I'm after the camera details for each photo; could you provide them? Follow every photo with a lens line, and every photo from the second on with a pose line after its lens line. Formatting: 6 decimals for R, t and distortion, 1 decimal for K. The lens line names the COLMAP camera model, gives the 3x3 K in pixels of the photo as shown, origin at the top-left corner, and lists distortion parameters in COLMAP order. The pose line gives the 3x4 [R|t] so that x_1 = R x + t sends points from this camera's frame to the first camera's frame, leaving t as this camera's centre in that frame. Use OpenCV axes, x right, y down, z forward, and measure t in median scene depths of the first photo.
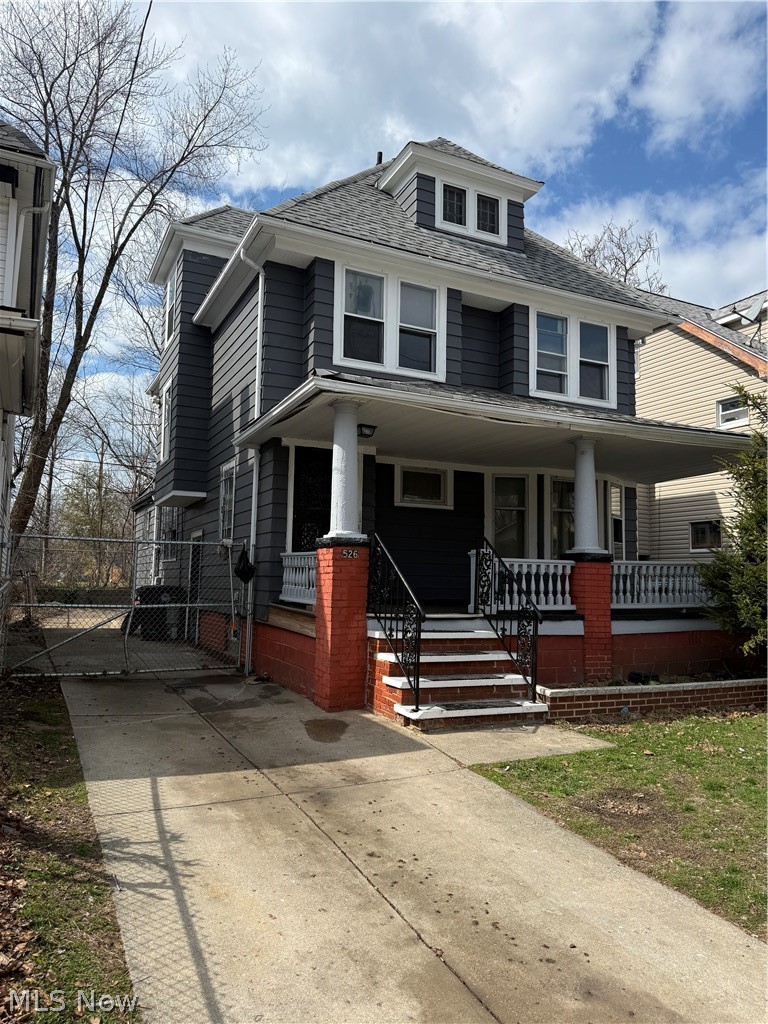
lens RADIAL K [[708.8, 0, 384.0], [0, 708.8, 512.0], [0, 0, 1]] dist [0.016372, -0.005325]
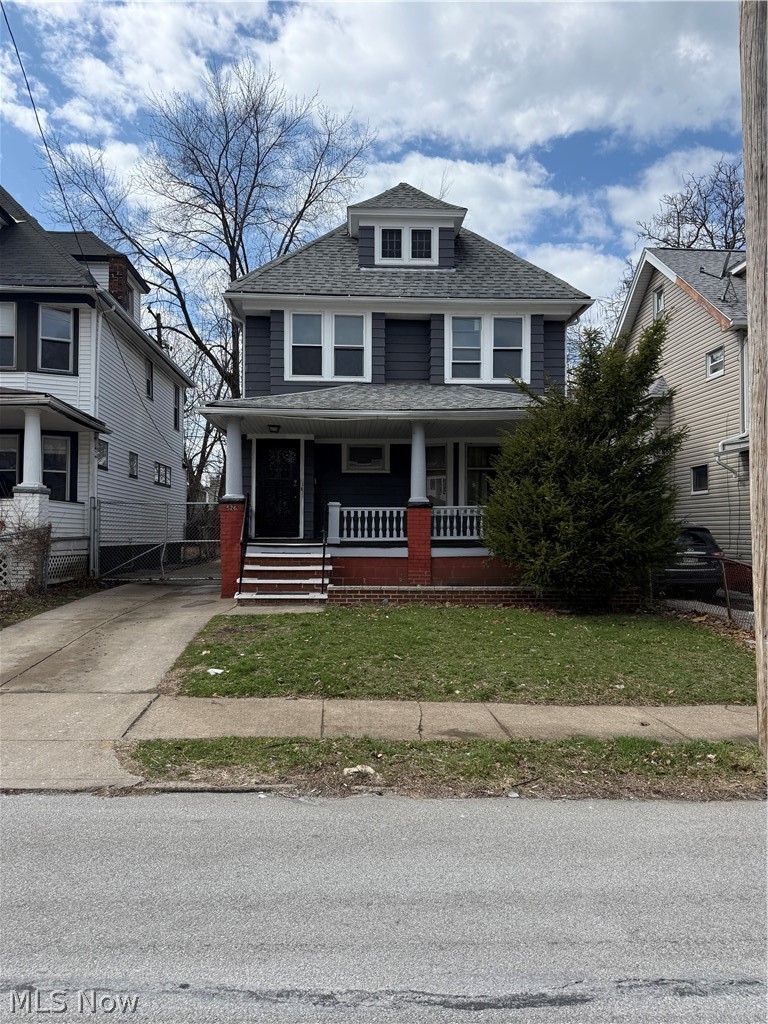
lens RADIAL K [[708.8, 0, 384.0], [0, 708.8, 512.0], [0, 0, 1]] dist [0.016372, -0.005325]
pose [[0.926140, -0.028677, -0.376088, 0.628112], [0.053708, 0.996972, 0.056239, -0.005307], [0.373336, -0.072285, 0.924876, -0.300850]]
